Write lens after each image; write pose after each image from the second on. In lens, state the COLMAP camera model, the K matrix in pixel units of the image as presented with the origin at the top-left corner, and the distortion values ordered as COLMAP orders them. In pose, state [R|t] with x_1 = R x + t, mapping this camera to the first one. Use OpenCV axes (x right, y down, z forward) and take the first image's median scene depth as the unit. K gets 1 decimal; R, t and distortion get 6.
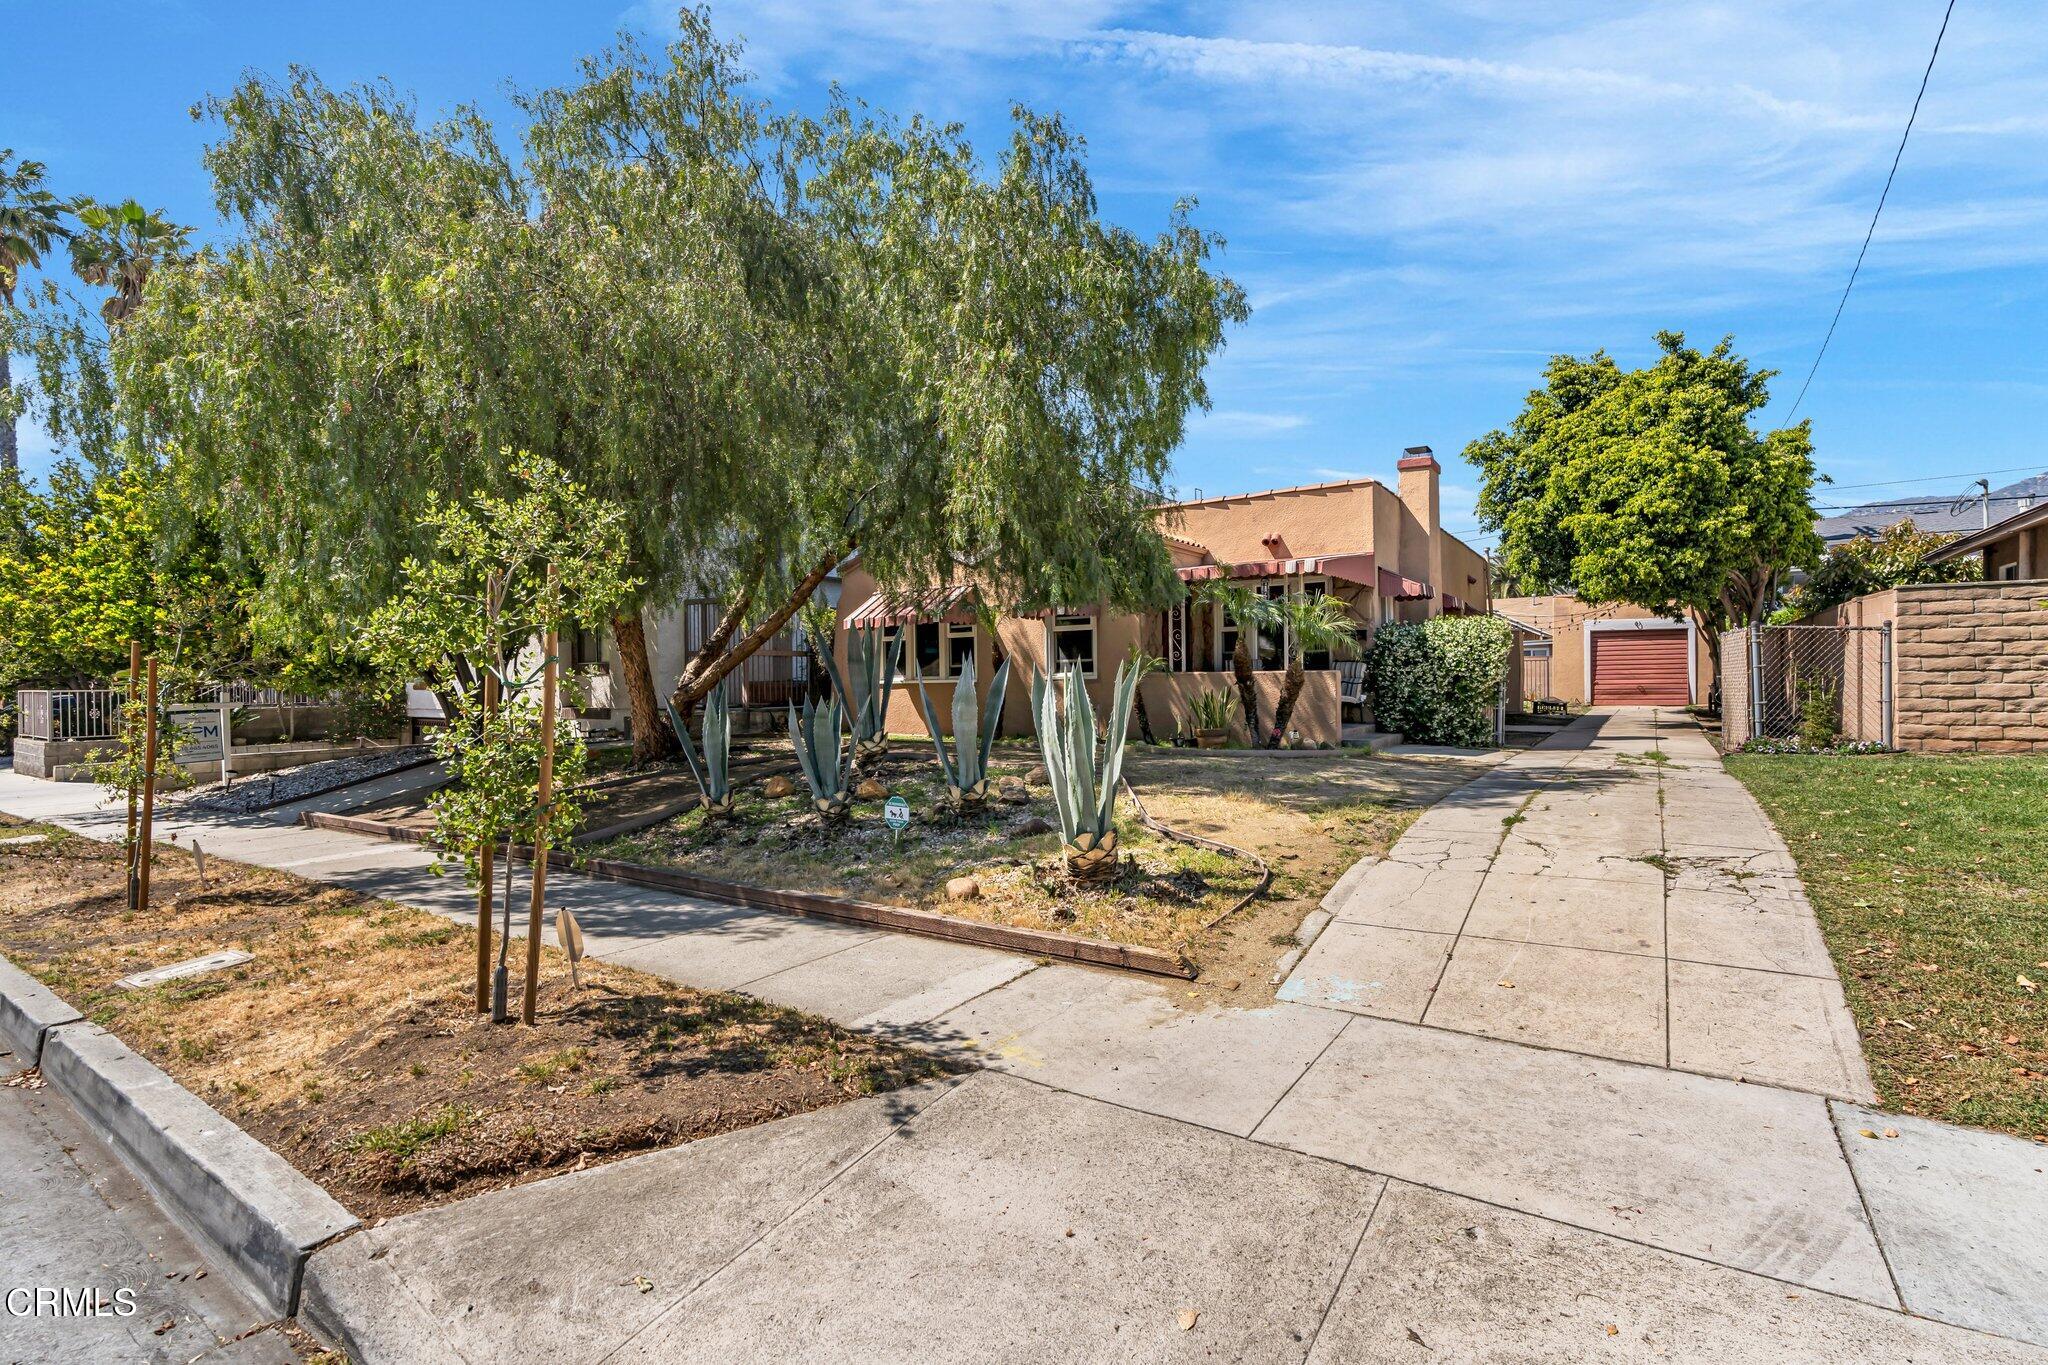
lens RADIAL K [[939.0, 0, 1024.0], [0, 939.0, 682.5], [0, 0, 1]] dist [-0.008985, 0.000061]
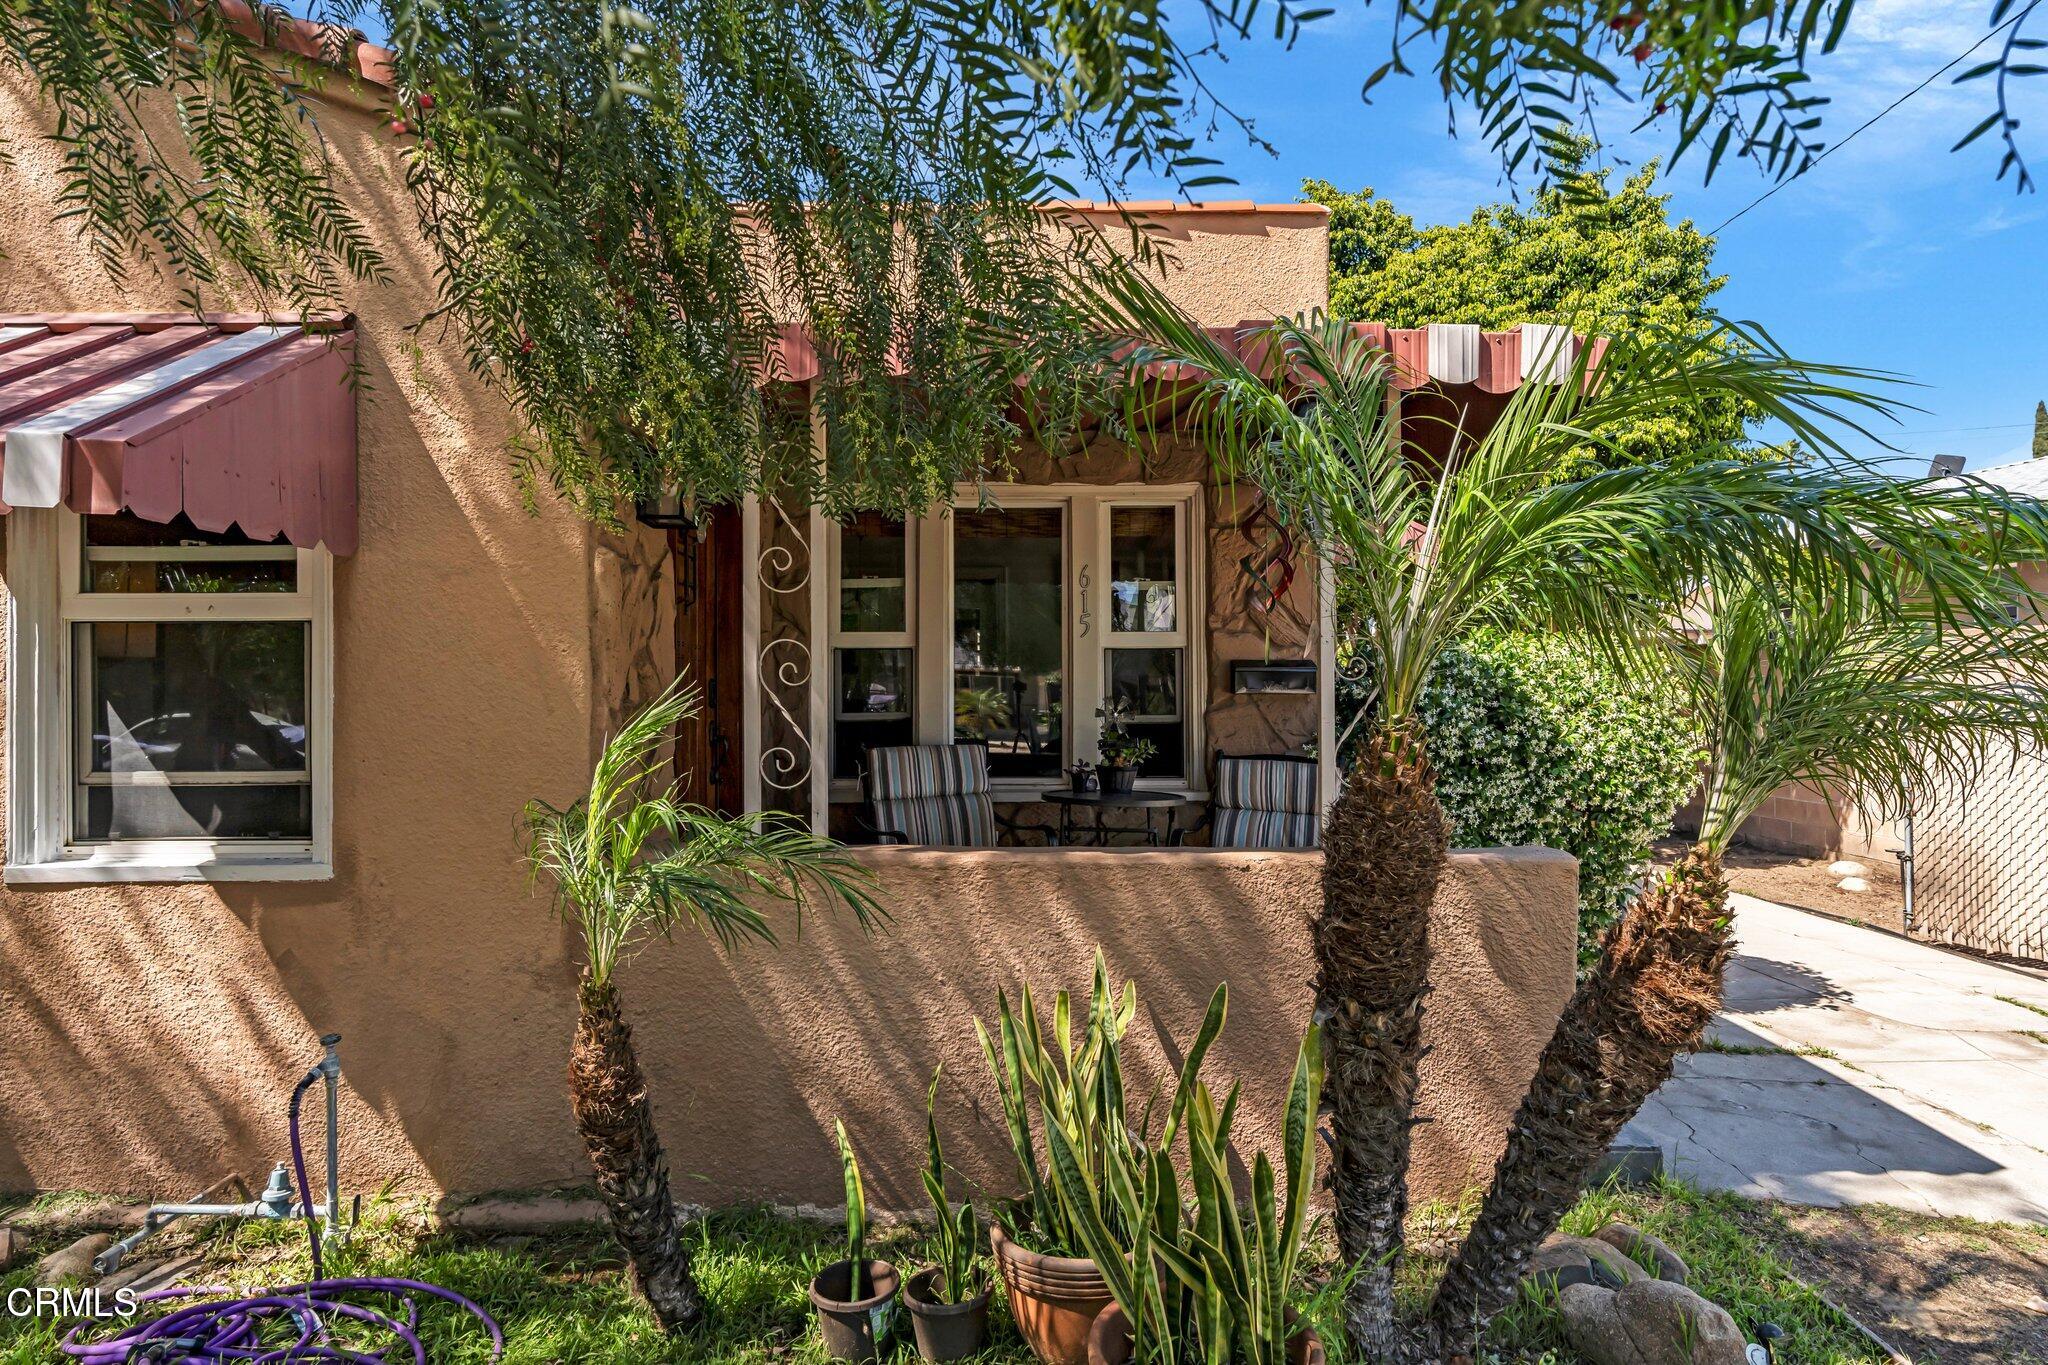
lens RADIAL K [[1078.2, 0, 1024.0], [0, 1078.2, 682.5], [0, 0, 1]] dist [-0.029511, -0.000020]
pose [[0.816976, 0.013982, 0.576502, 0.064751], [-0.004564, 0.999831, -0.017781, -0.037001], [-0.576654, 0.011896, 0.816902, 0.676272]]
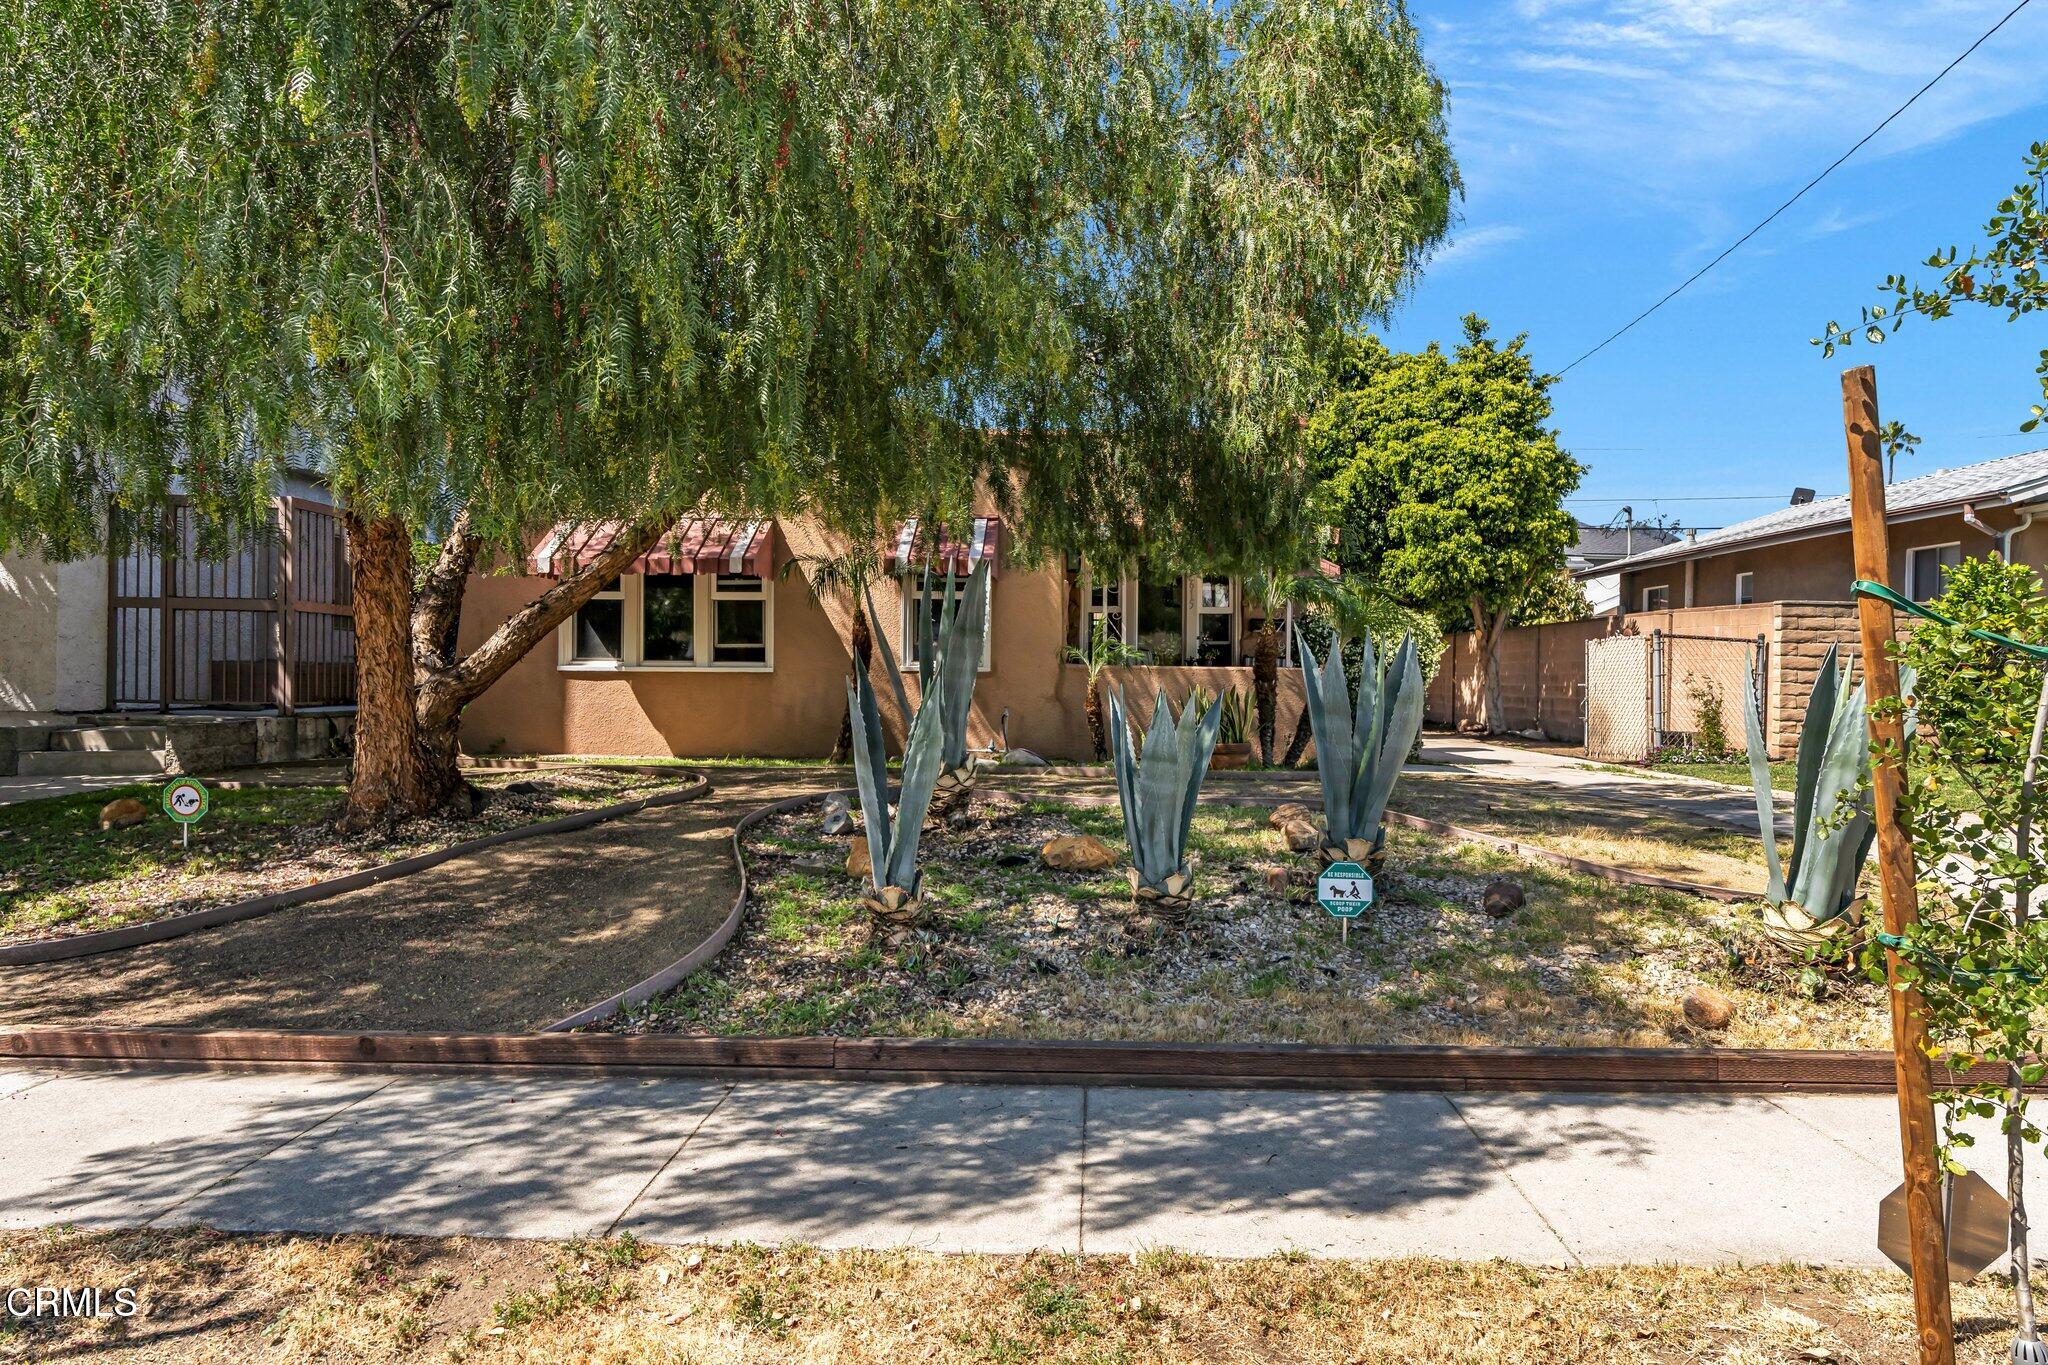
lens RADIAL K [[1207.3, 0, 1024.0], [0, 1207.3, 682.5], [0, 0, 1]] dist [0.001540, -0.000085]
pose [[0.839026, 0.019585, 0.543738, -0.342285], [-0.018852, 0.999798, -0.006922, 0.008642], [-0.543764, -0.004443, 0.839226, 0.226011]]
